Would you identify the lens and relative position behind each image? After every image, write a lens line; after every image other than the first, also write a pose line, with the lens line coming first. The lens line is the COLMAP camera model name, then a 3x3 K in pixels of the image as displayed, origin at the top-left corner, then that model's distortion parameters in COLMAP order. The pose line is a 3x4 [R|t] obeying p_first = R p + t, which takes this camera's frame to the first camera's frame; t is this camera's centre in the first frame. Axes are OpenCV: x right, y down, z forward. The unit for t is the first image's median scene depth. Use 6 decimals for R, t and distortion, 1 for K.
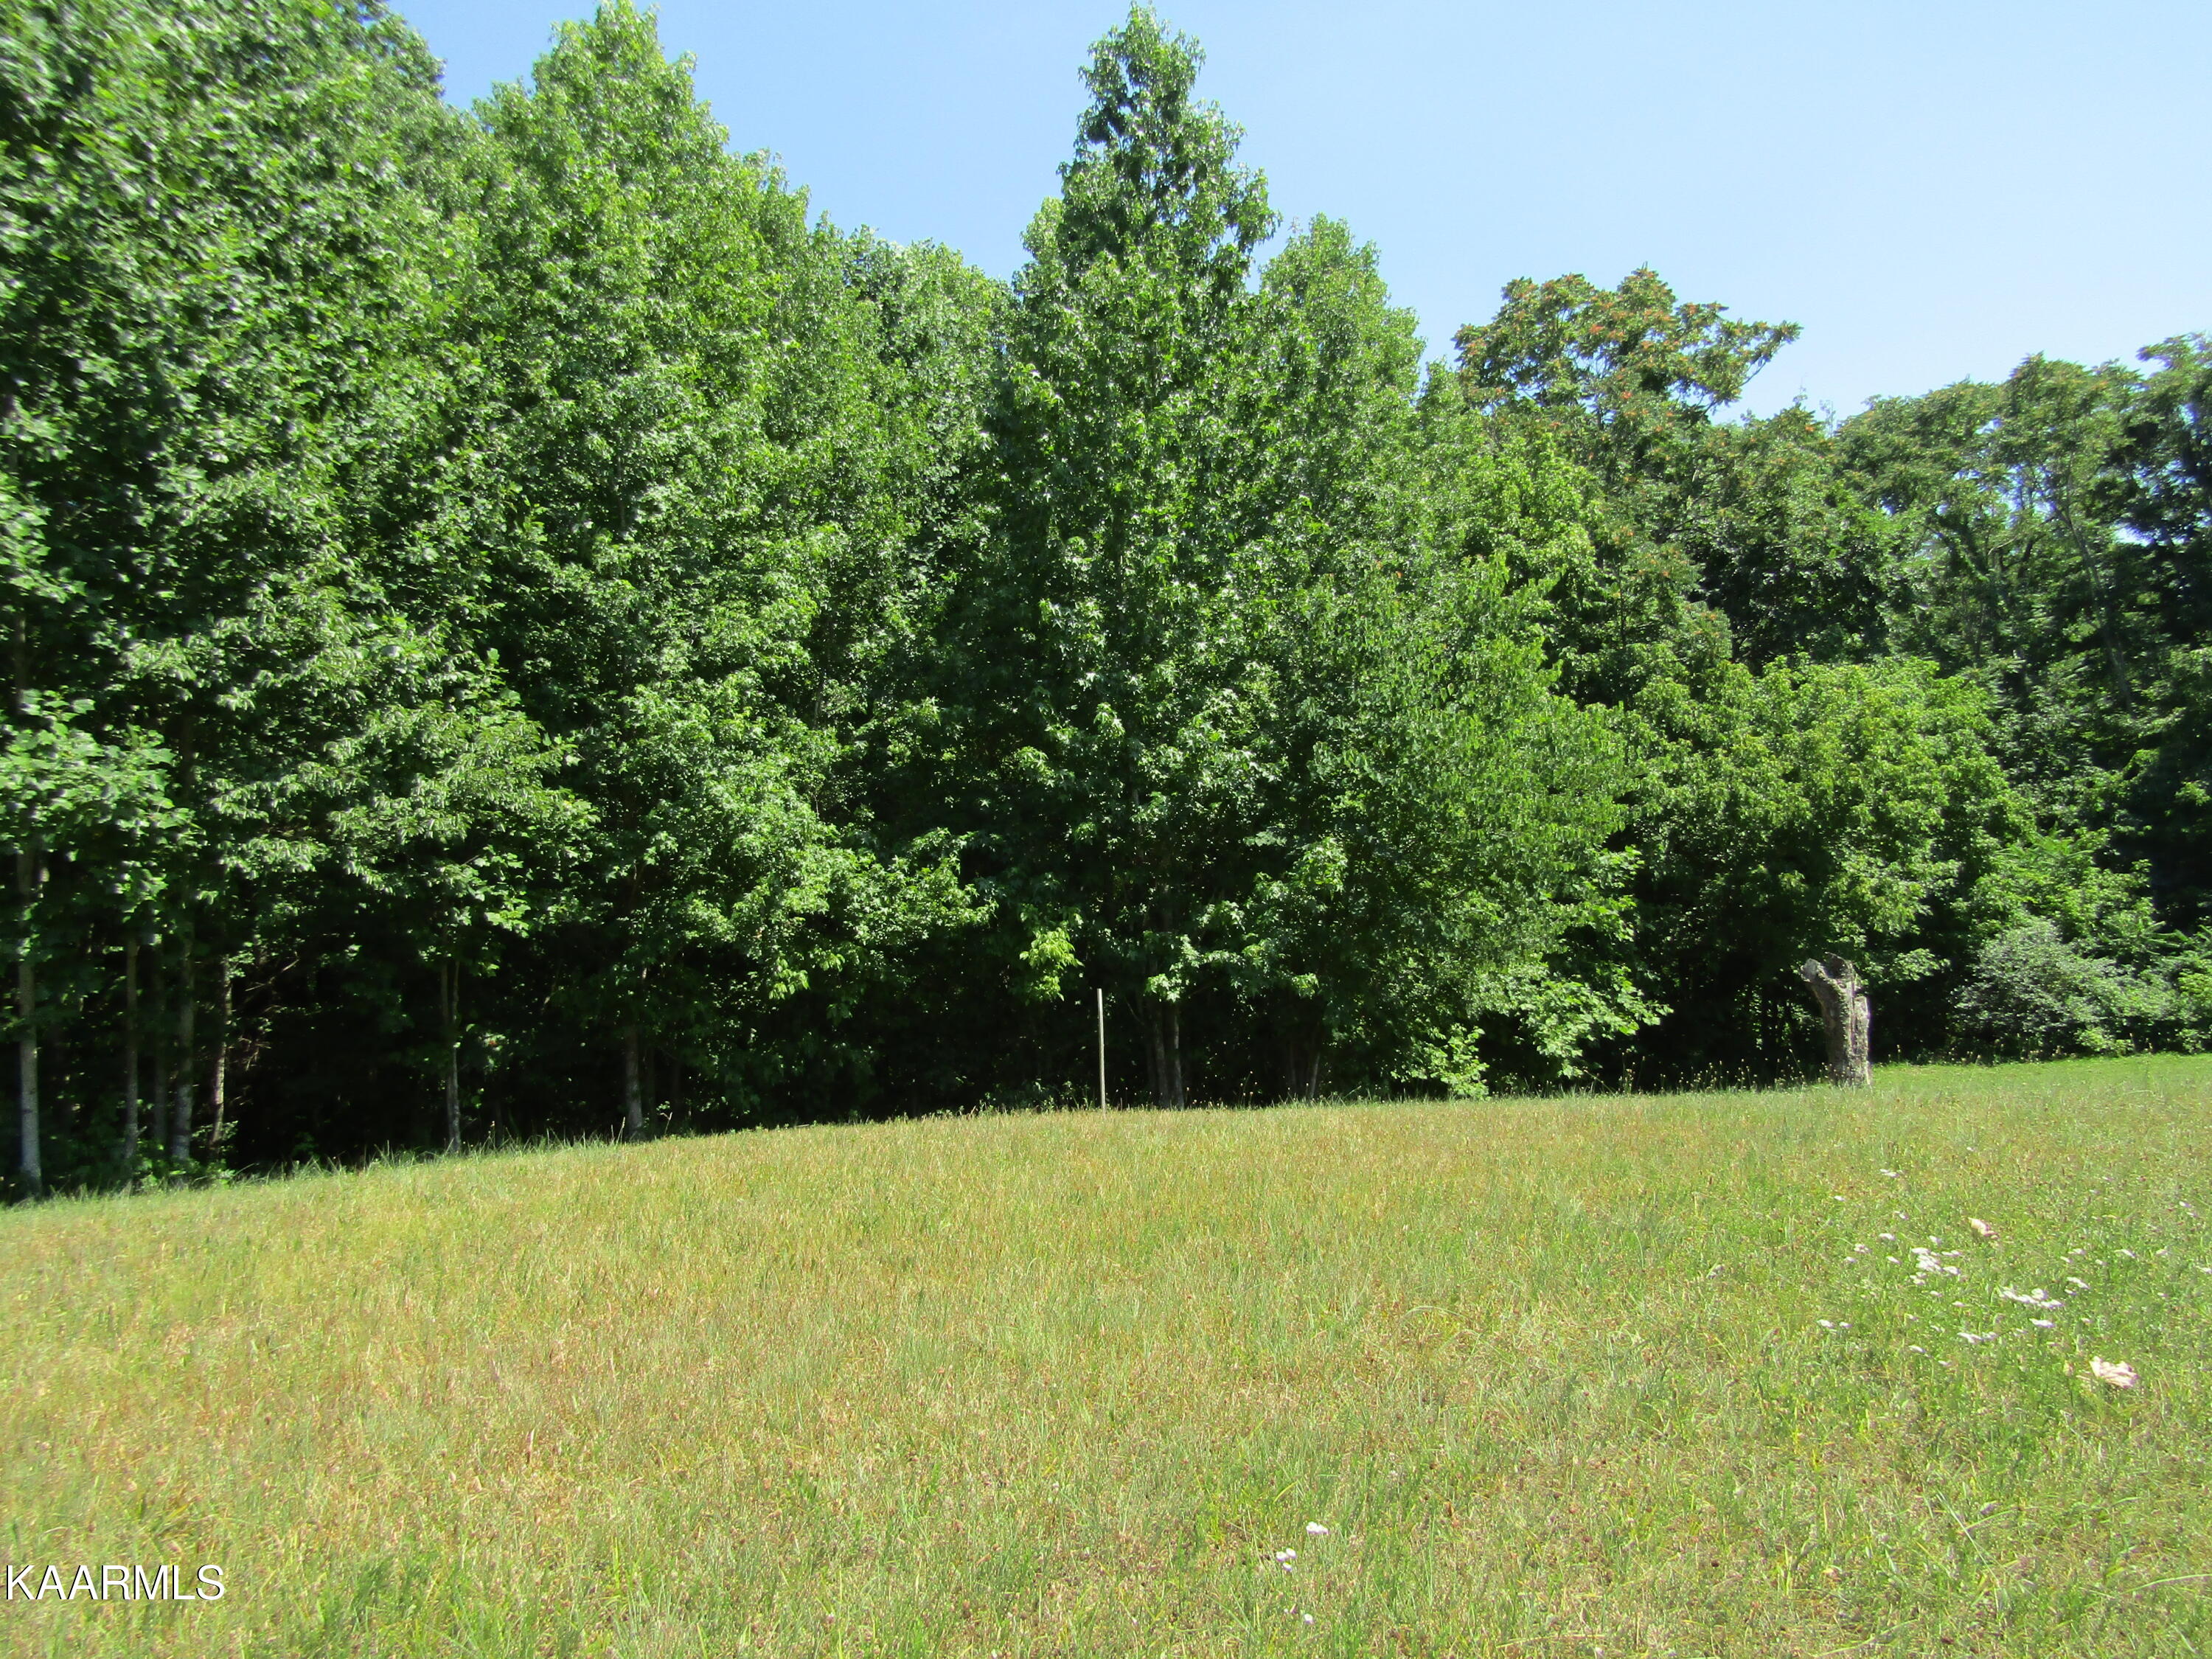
lens RADIAL K [[1566.6, 0, 1111.0], [0, 1566.6, 810.1], [0, 0, 1]] dist [-0.013462, 0.010454]
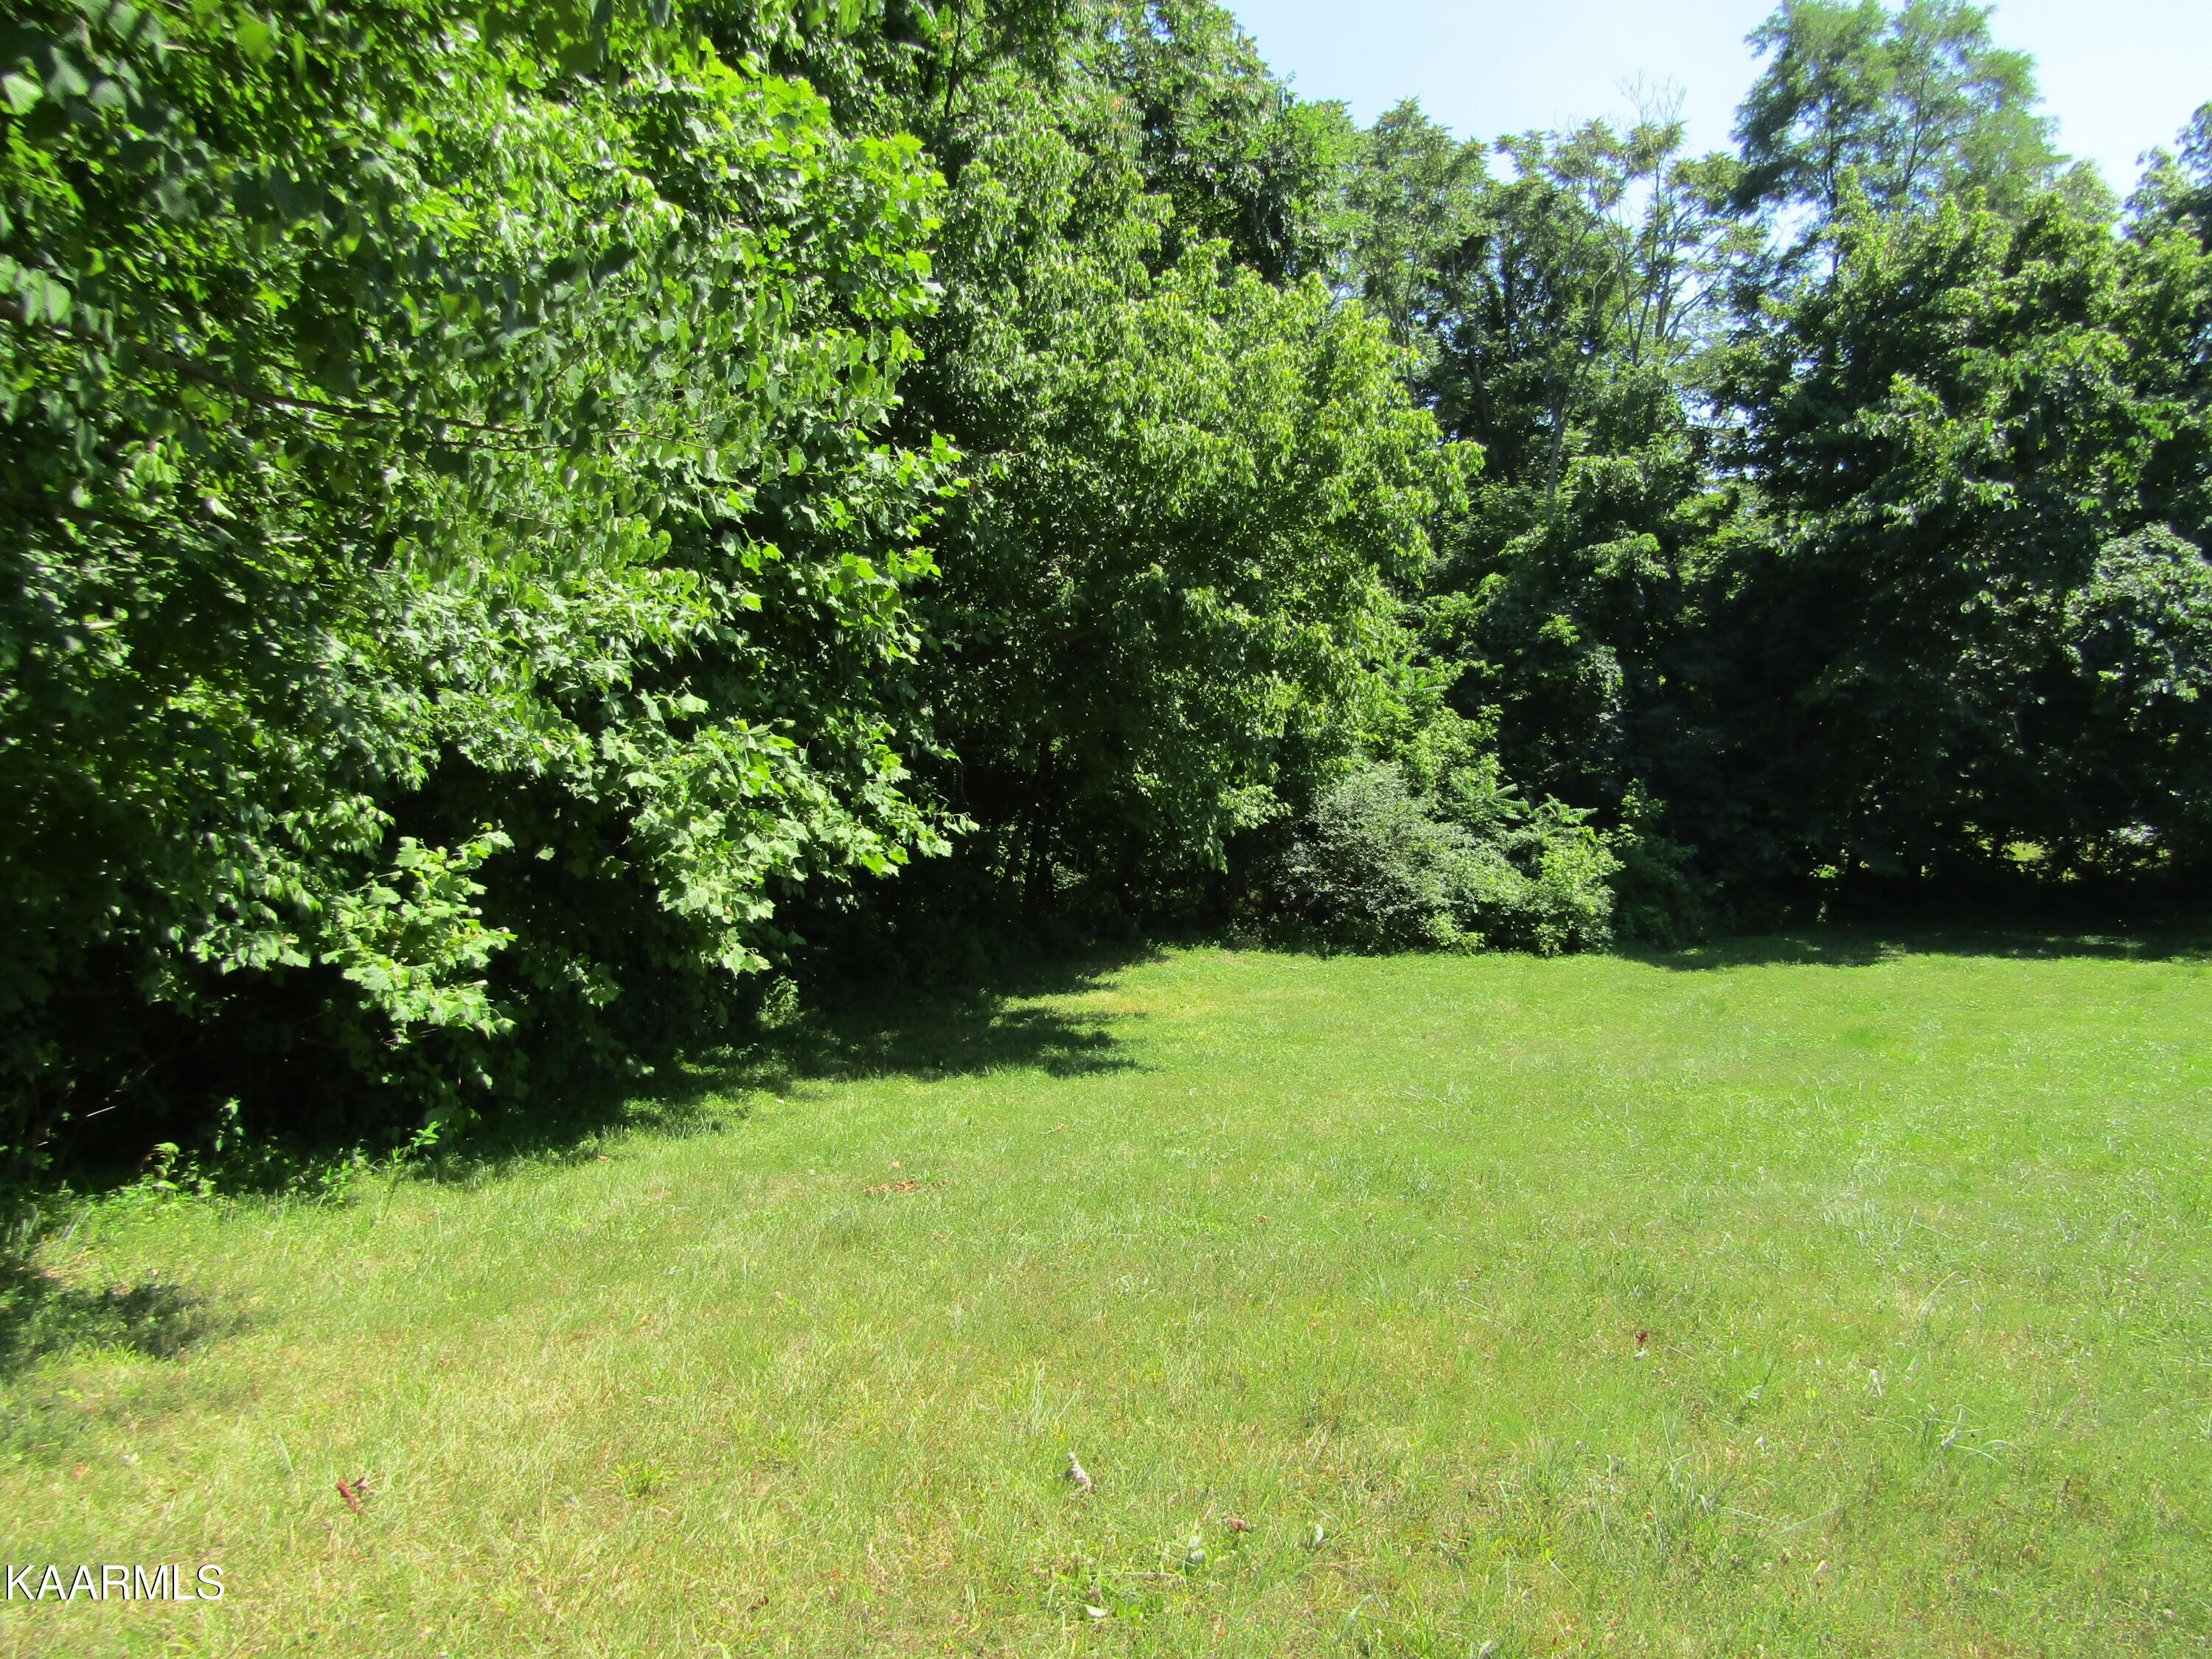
lens RADIAL K [[1566.6, 0, 1109.8], [0, 1566.6, 809.7], [0, 0, 1]] dist [-0.013462, 0.010454]
pose [[0.867886, 0.096622, 0.487277, 0.332460], [-0.149543, 0.986218, 0.070793, 0.161238], [-0.473721, -0.134309, 0.870373, 1.137341]]
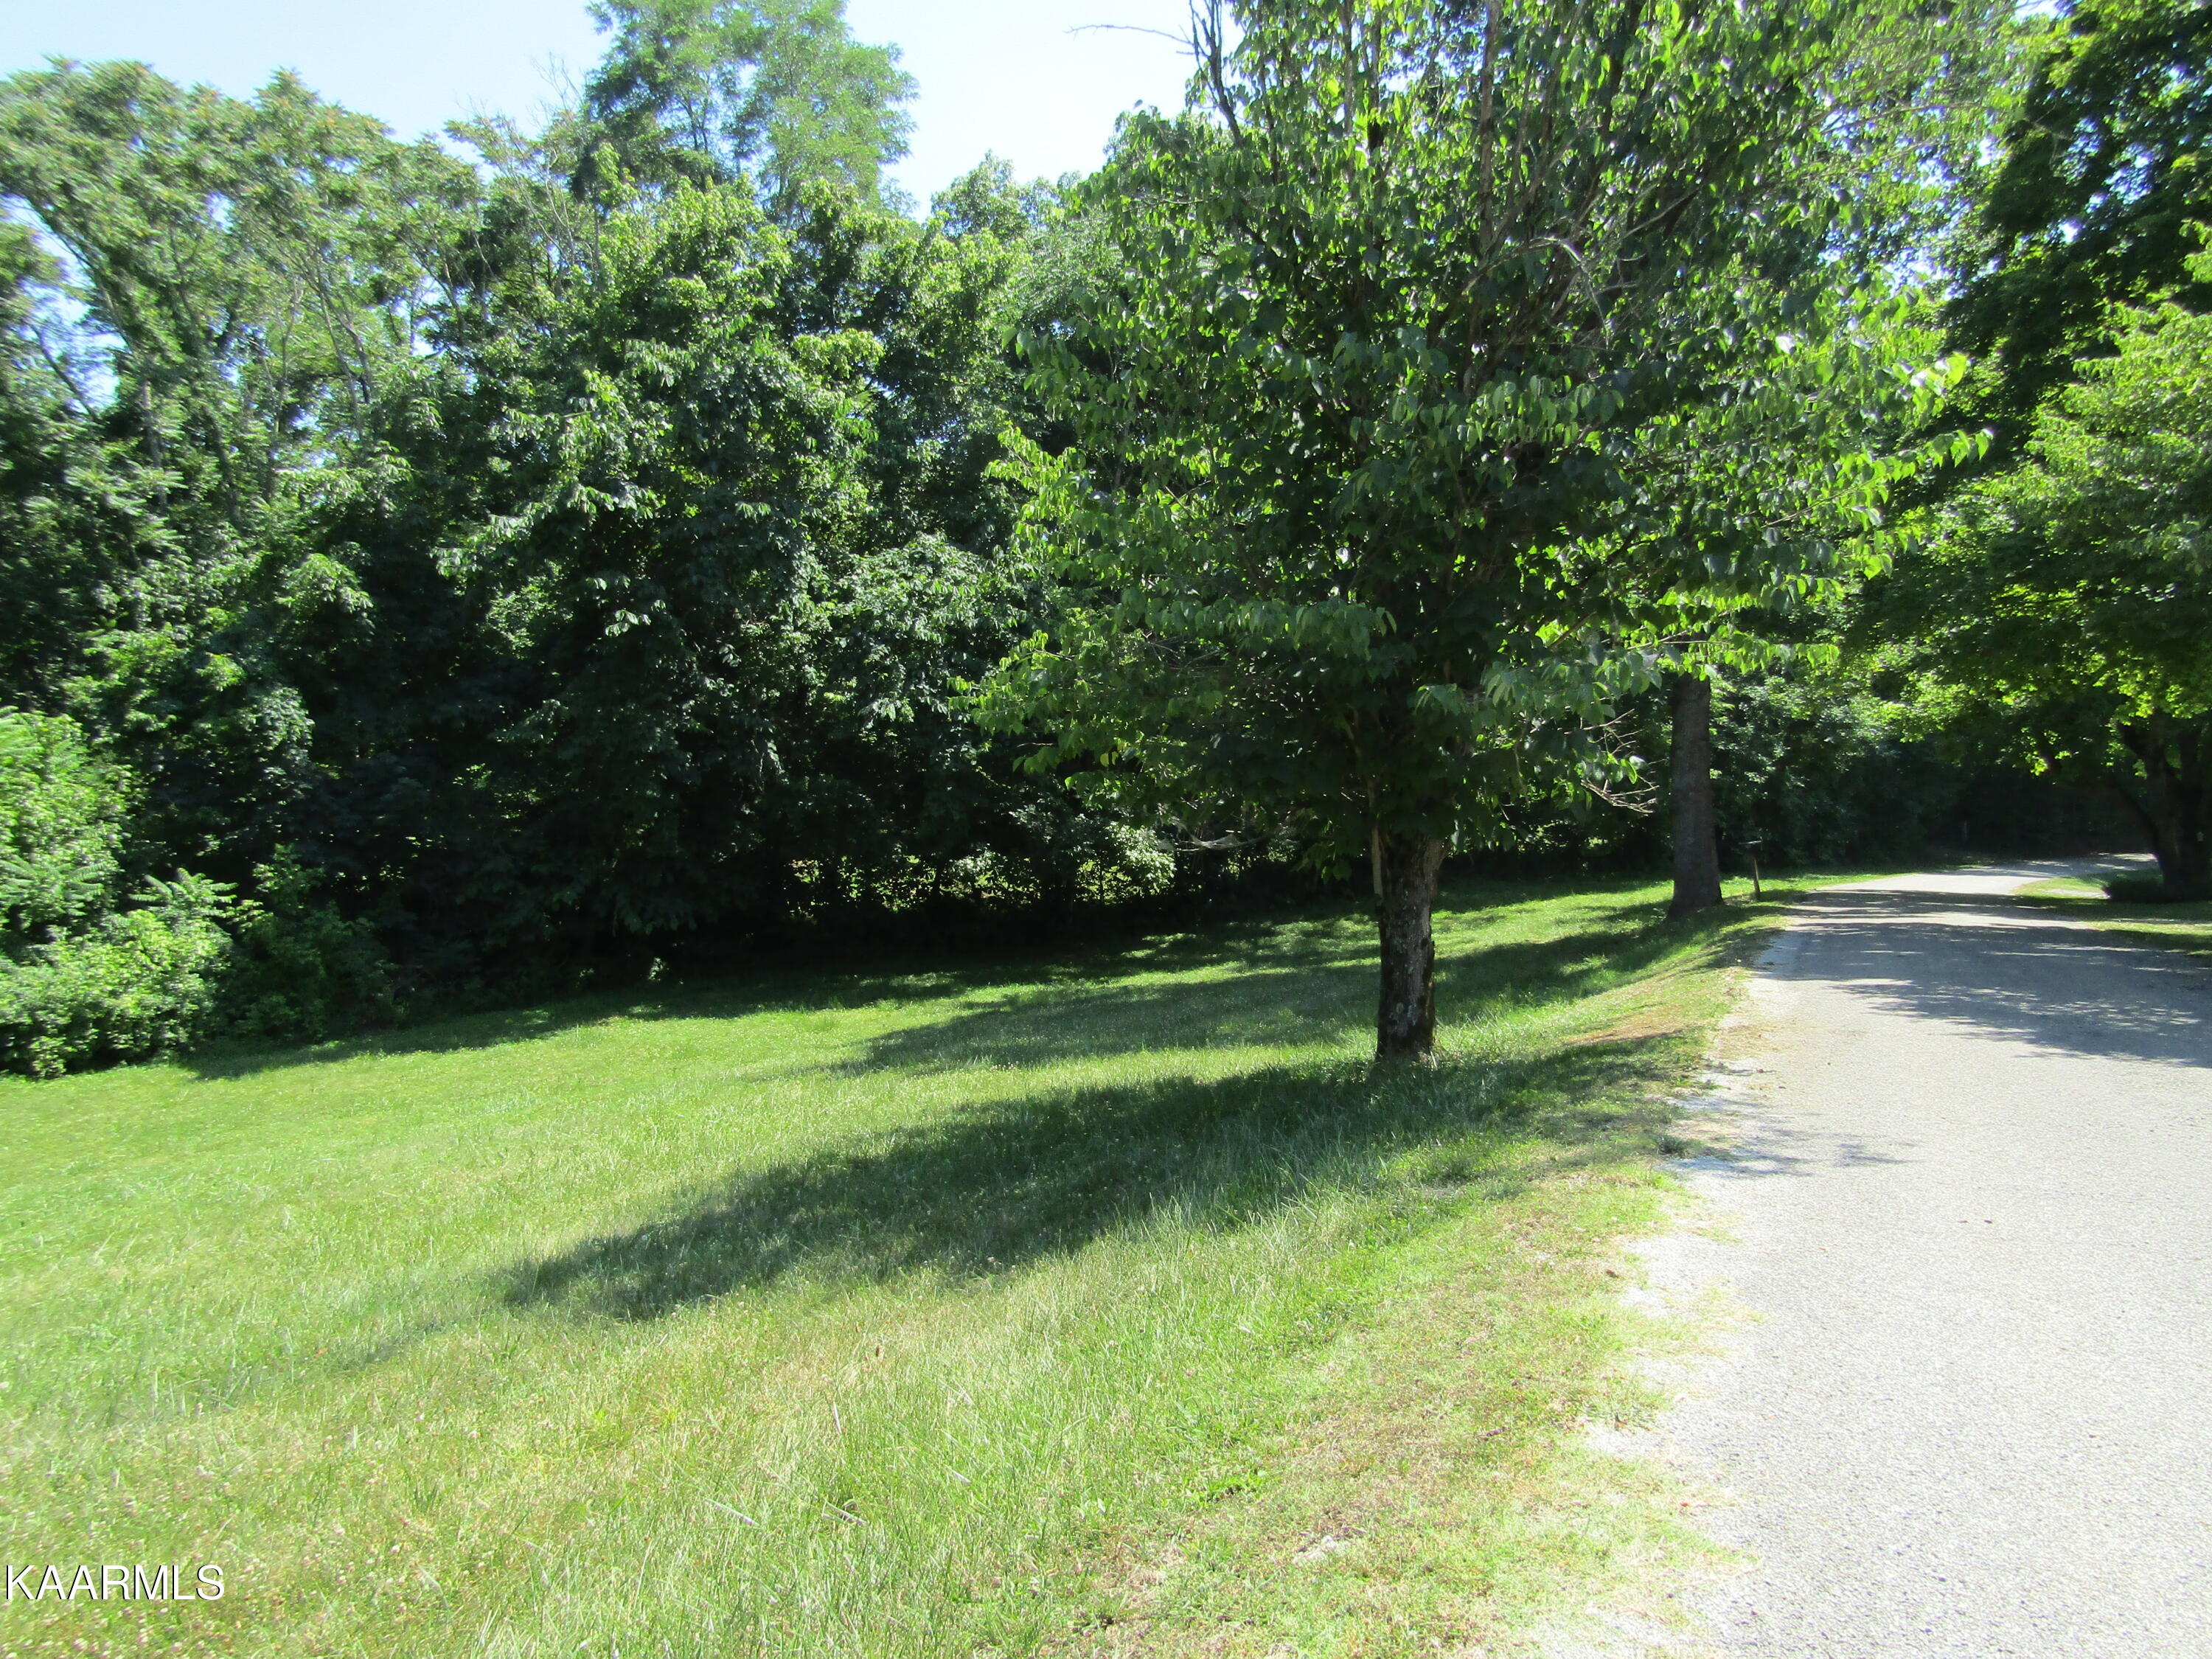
lens RADIAL K [[1566.6, 0, 1097.3], [0, 1566.6, 815.2], [0, 0, 1]] dist [-0.013462, 0.010454]
pose [[0.725023, 0.051447, 0.686800, 1.436853], [-0.095176, 0.995123, 0.025930, -0.008405], [-0.682117, -0.084167, 0.726383, 0.697266]]
